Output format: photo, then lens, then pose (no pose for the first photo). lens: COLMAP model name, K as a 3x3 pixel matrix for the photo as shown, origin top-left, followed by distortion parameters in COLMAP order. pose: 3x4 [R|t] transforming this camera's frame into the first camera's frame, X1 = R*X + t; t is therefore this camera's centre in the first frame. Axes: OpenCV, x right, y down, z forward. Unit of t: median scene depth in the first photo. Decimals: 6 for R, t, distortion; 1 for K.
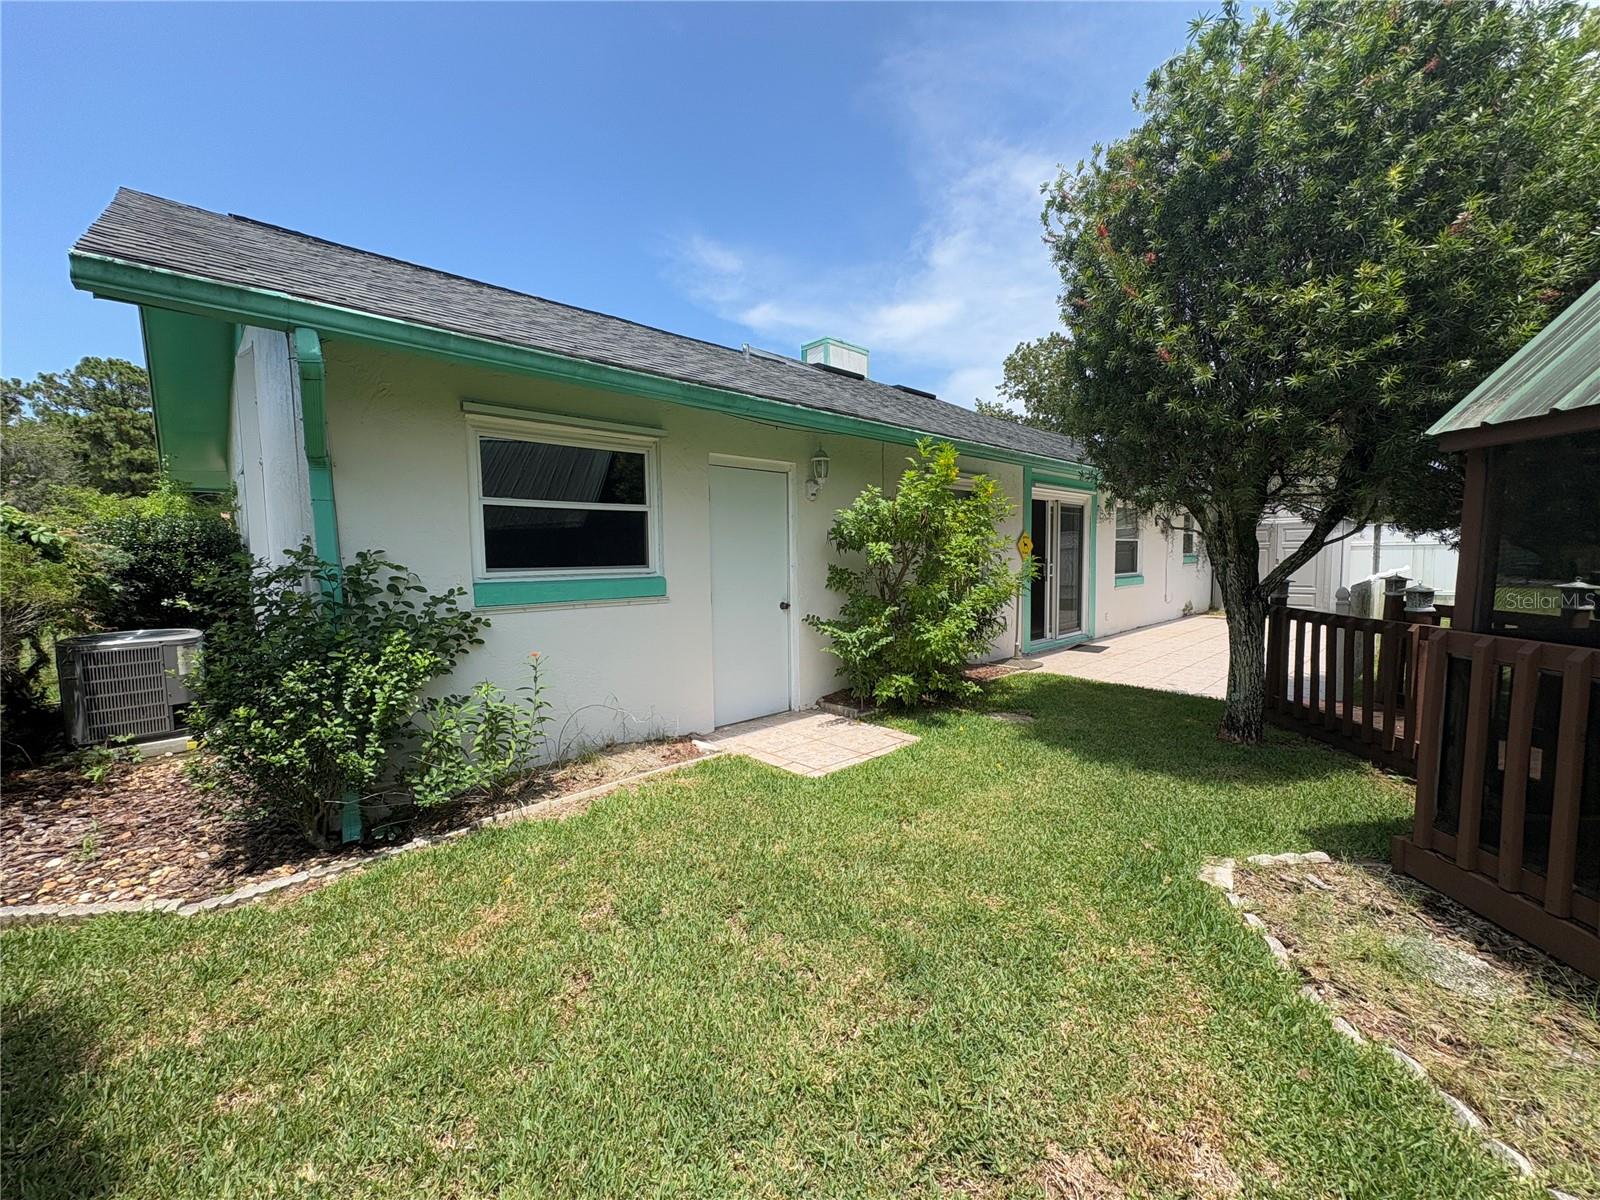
lens RADIAL K [[638.3, 0, 796.9], [0, 638.3, 590.9], [0, 0, 1]] dist [-0.000319, 0.000297]
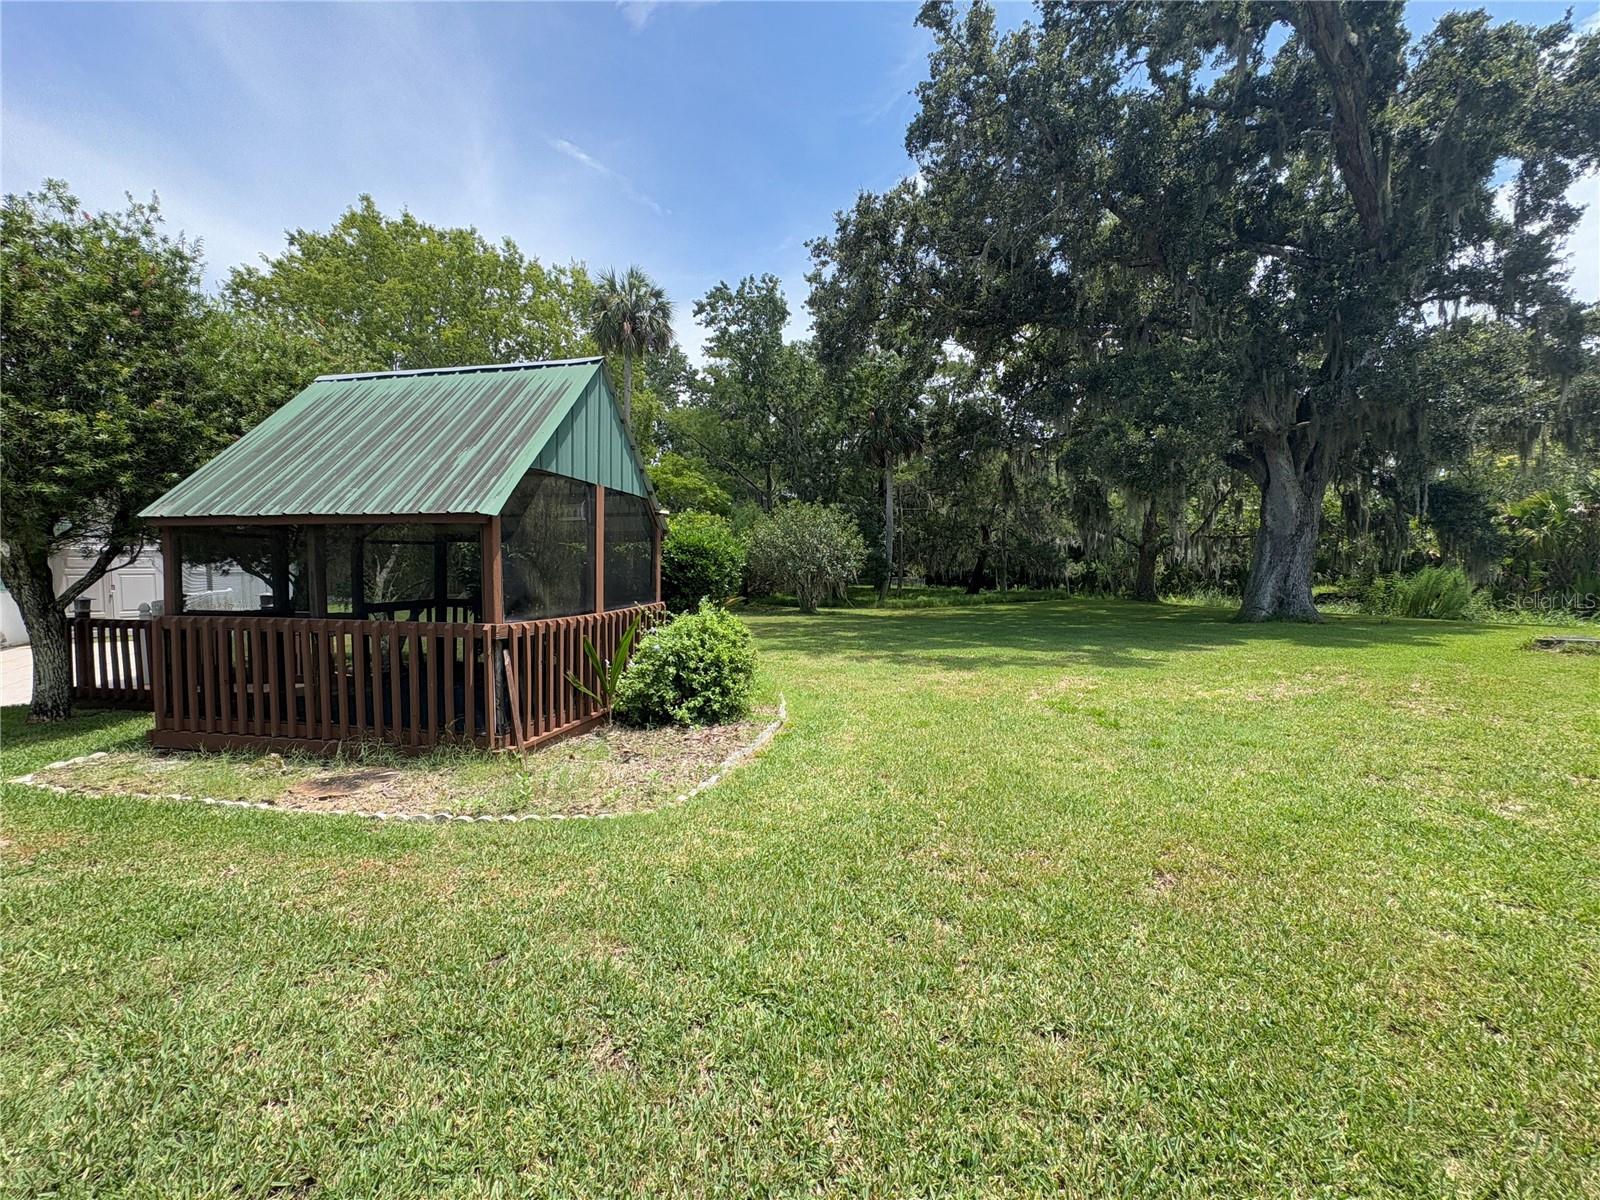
lens RADIAL K [[638.3, 0, 800.9], [0, 638.3, 598.2], [0, 0, 1]] dist [-0.000319, 0.000297]
pose [[0.128436, -0.033537, 0.991151, -0.404059], [0.063498, 0.997655, 0.025529, 0.049148], [-0.989683, 0.059657, 0.130264, -0.721528]]
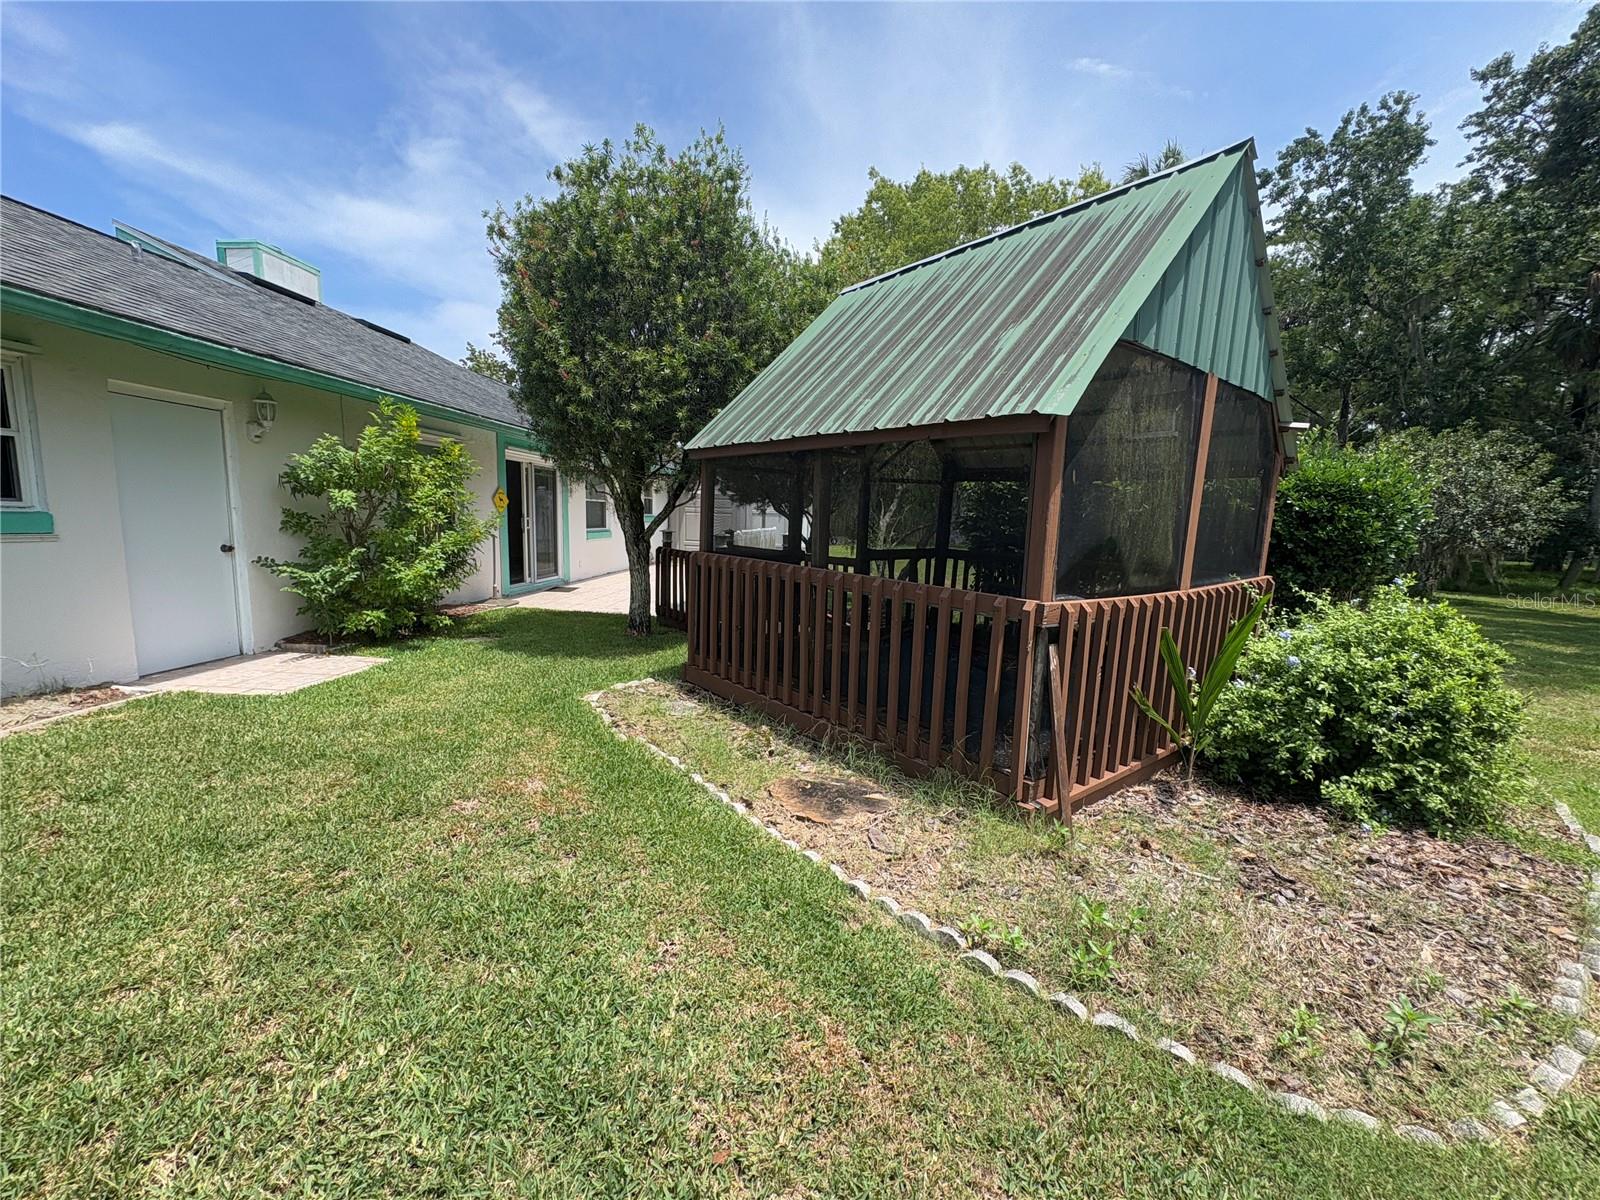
lens RADIAL K [[638.3, 0, 805.4], [0, 638.3, 597.7], [0, 0, 1]] dist [-0.000319, 0.000297]
pose [[0.737073, -0.052722, 0.673754, -0.035285], [0.003020, 0.997199, 0.074728, 0.034101], [-0.675807, -0.053045, 0.735167, -0.395645]]
